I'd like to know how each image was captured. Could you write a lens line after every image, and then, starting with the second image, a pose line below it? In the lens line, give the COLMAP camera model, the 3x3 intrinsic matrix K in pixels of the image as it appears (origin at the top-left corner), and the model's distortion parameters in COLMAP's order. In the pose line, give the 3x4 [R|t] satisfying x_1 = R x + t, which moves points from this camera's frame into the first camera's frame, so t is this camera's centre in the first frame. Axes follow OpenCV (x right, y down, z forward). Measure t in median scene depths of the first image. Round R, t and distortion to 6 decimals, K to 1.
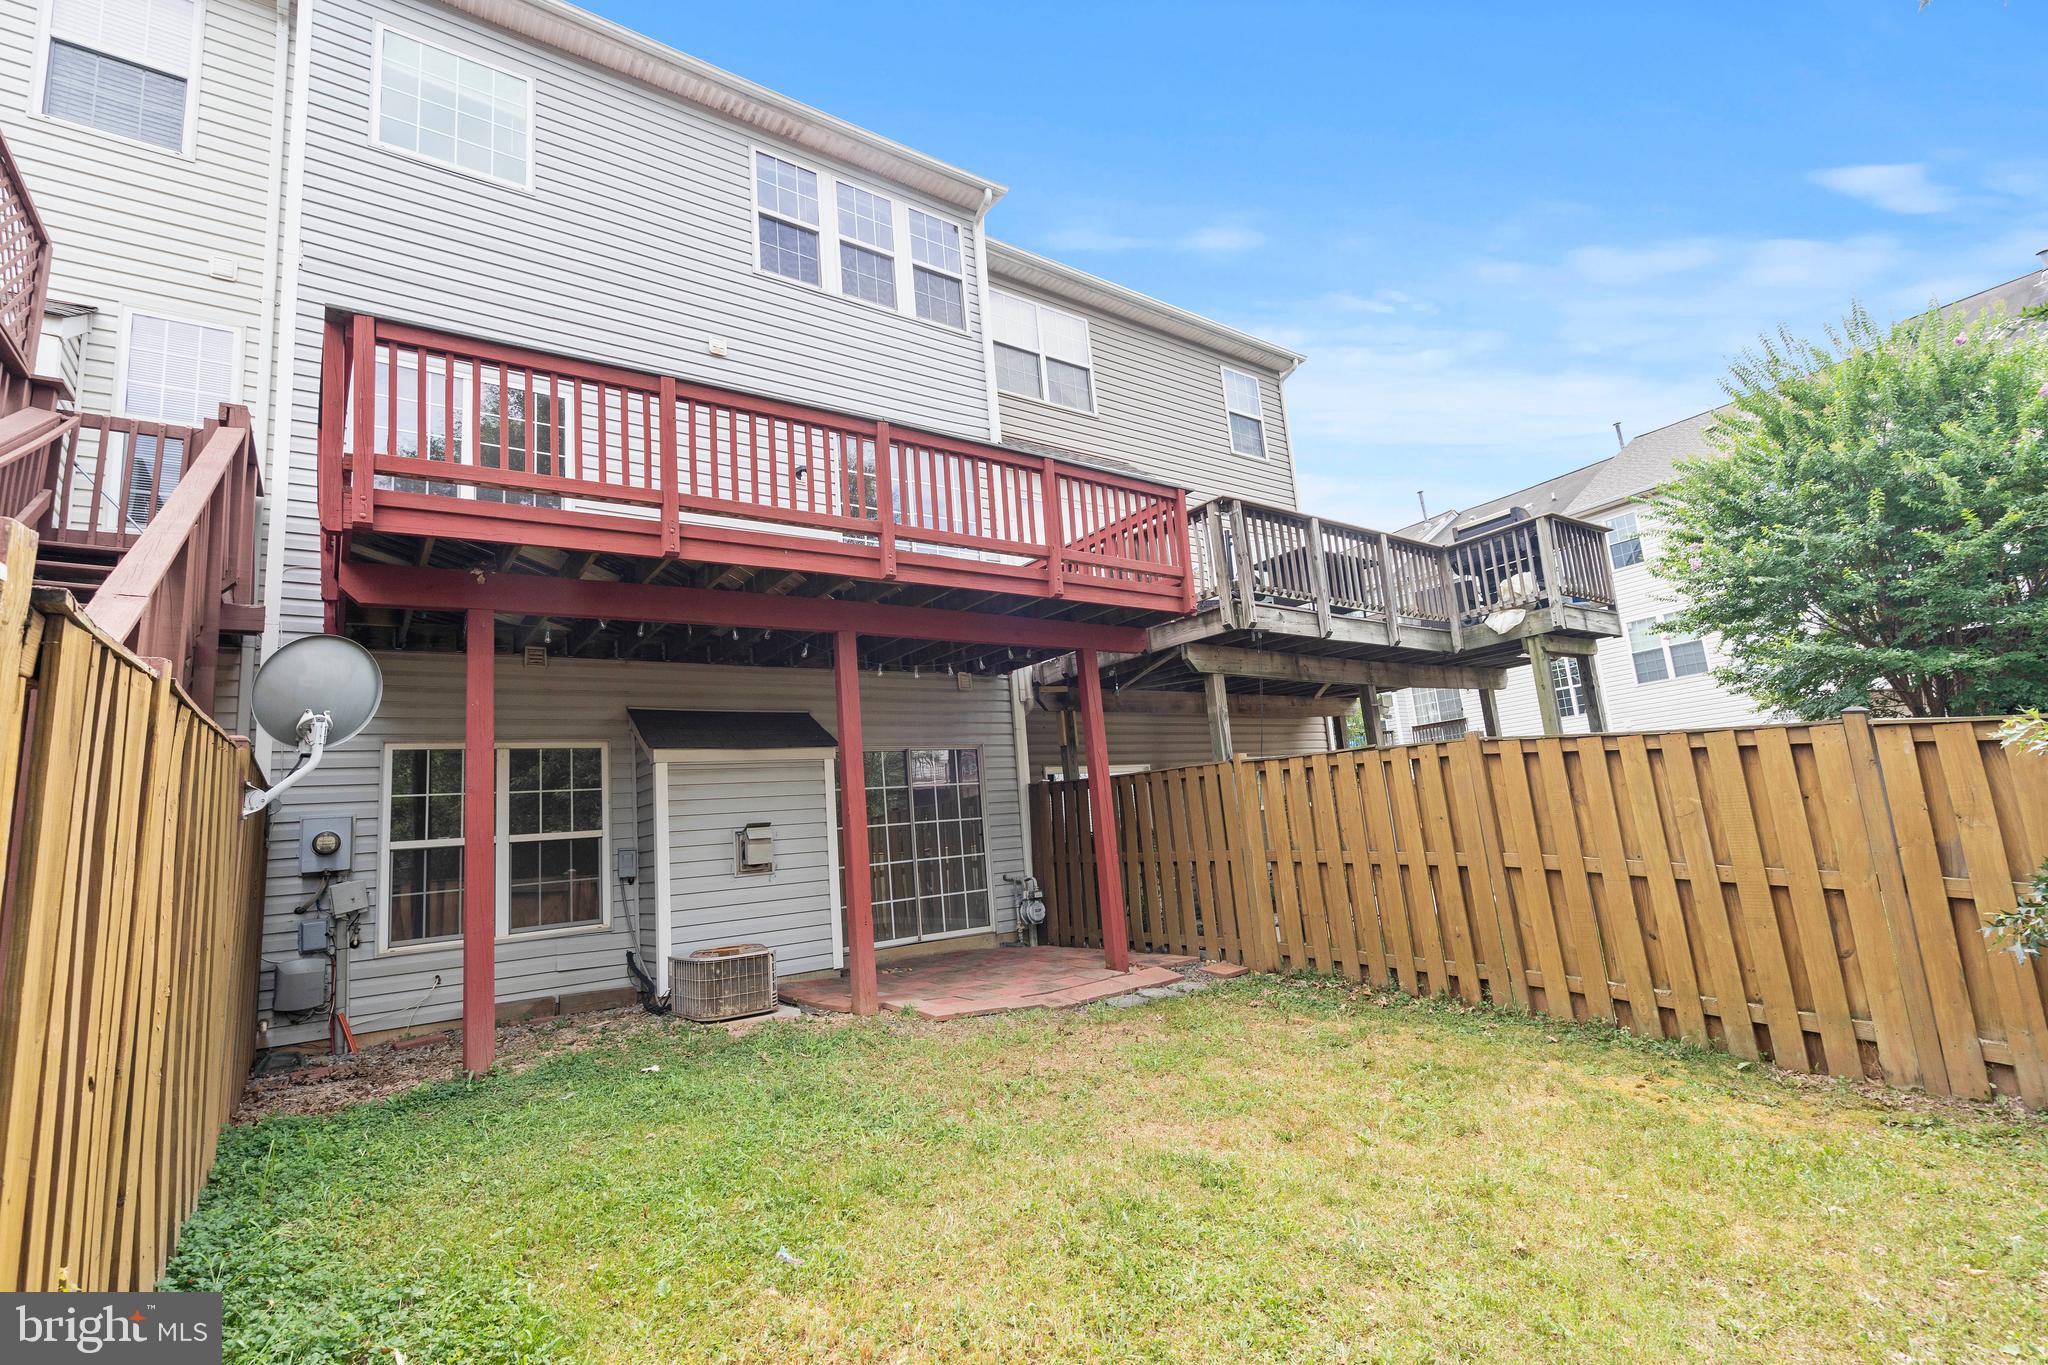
lens RADIAL K [[942.7, 0, 1029.3], [0, 942.7, 683.8], [0, 0, 1]] dist [-0.008385, 0.003445]
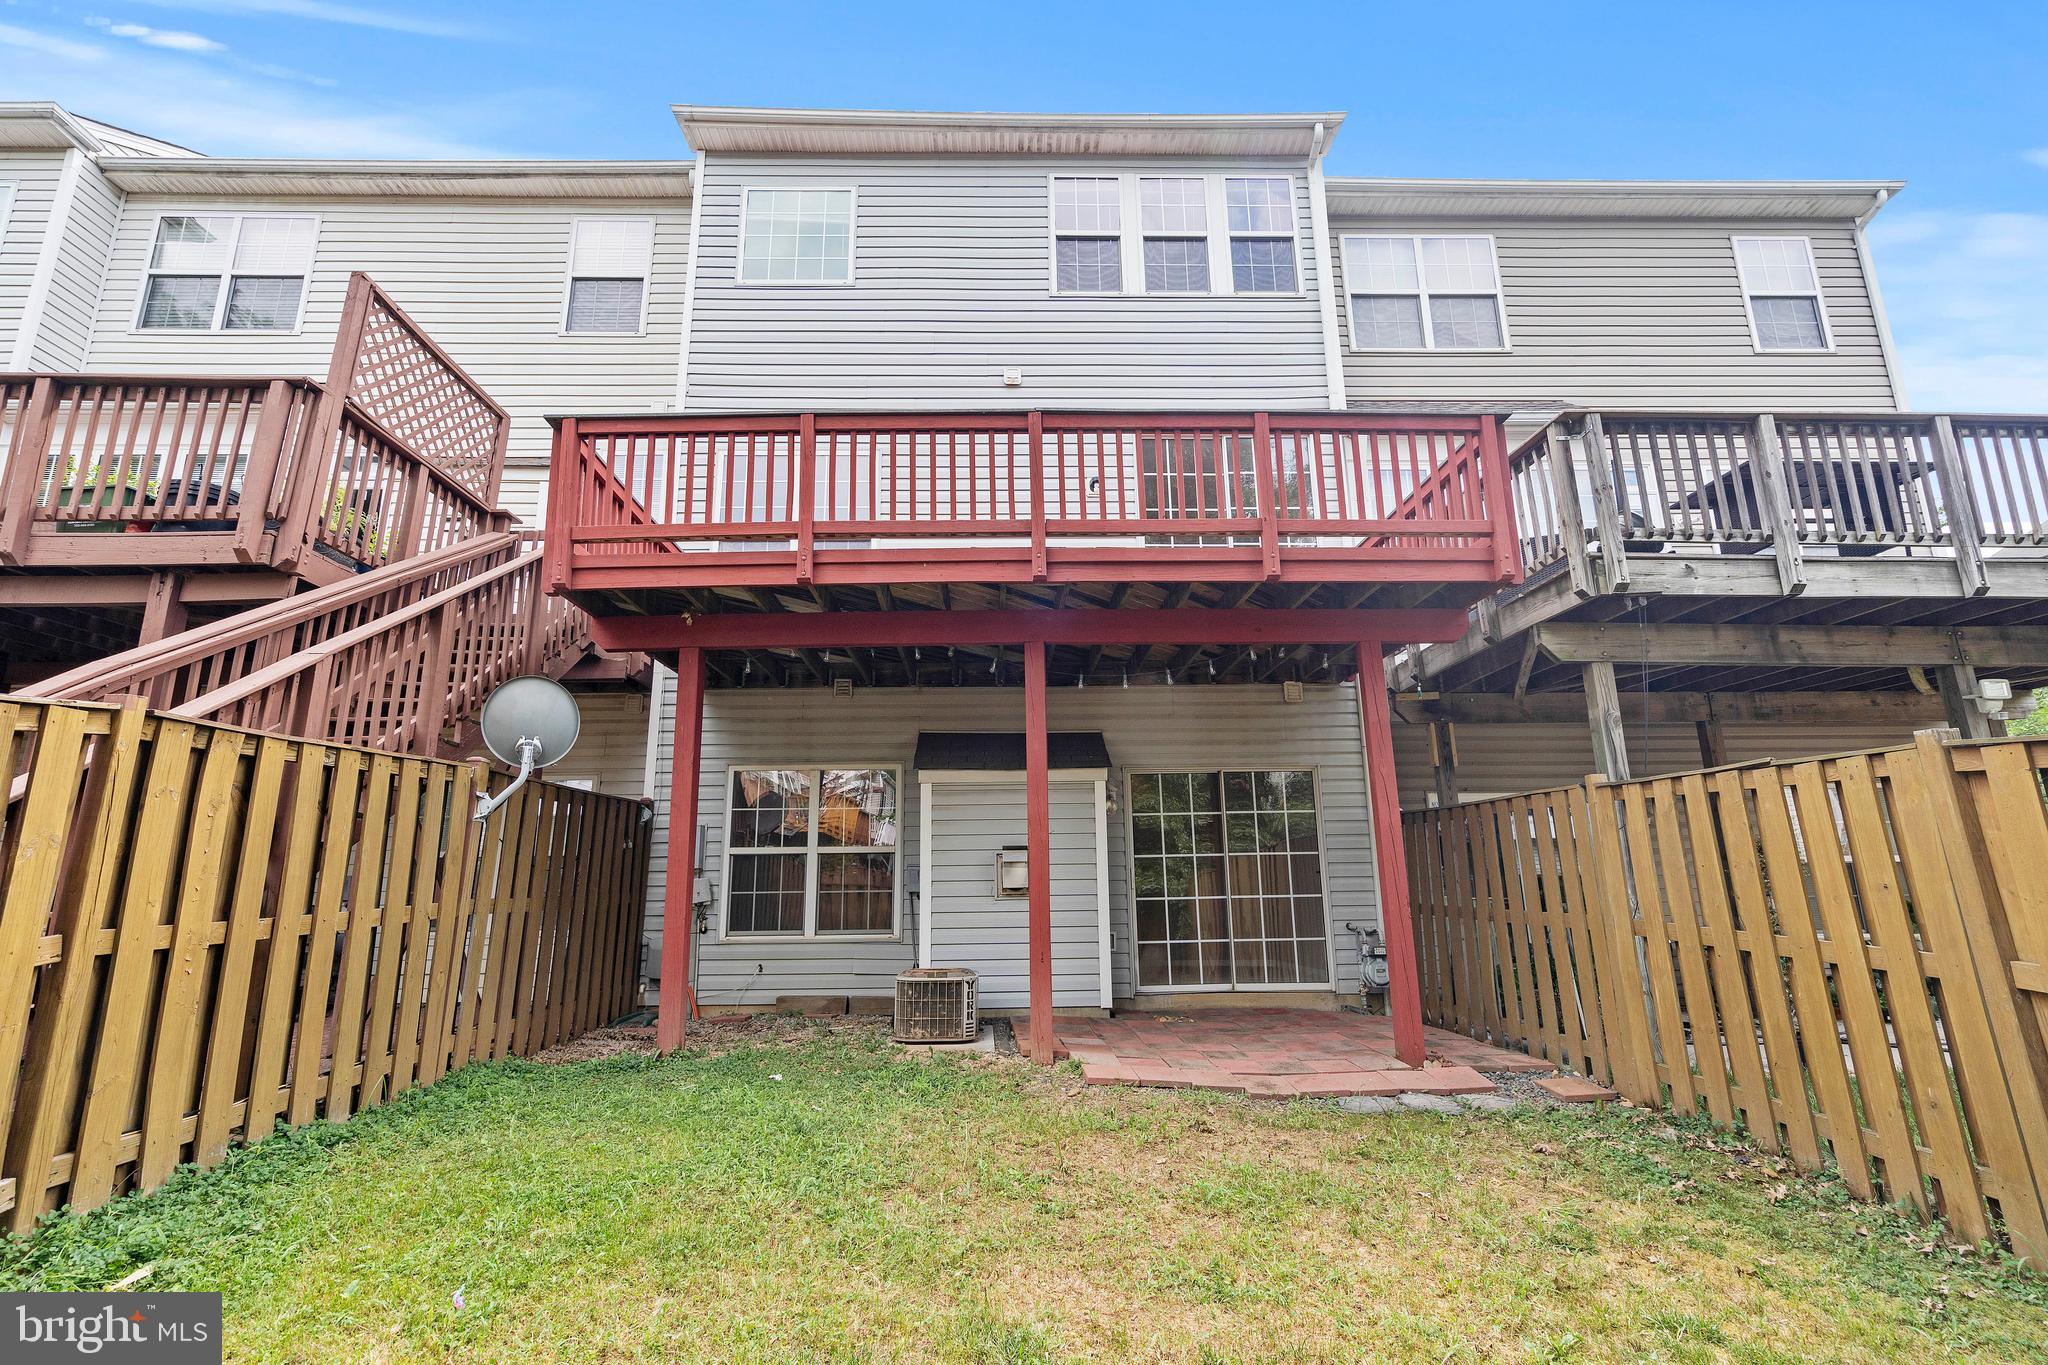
lens RADIAL K [[942.7, 0, 1023.2], [0, 942.7, 681.0], [0, 0, 1]] dist [-0.008385, 0.003445]
pose [[0.816028, -0.057075, -0.575187, 0.261860], [0.039318, 0.998289, -0.043277, 0.017708], [0.576673, 0.012700, 0.816876, 0.181824]]
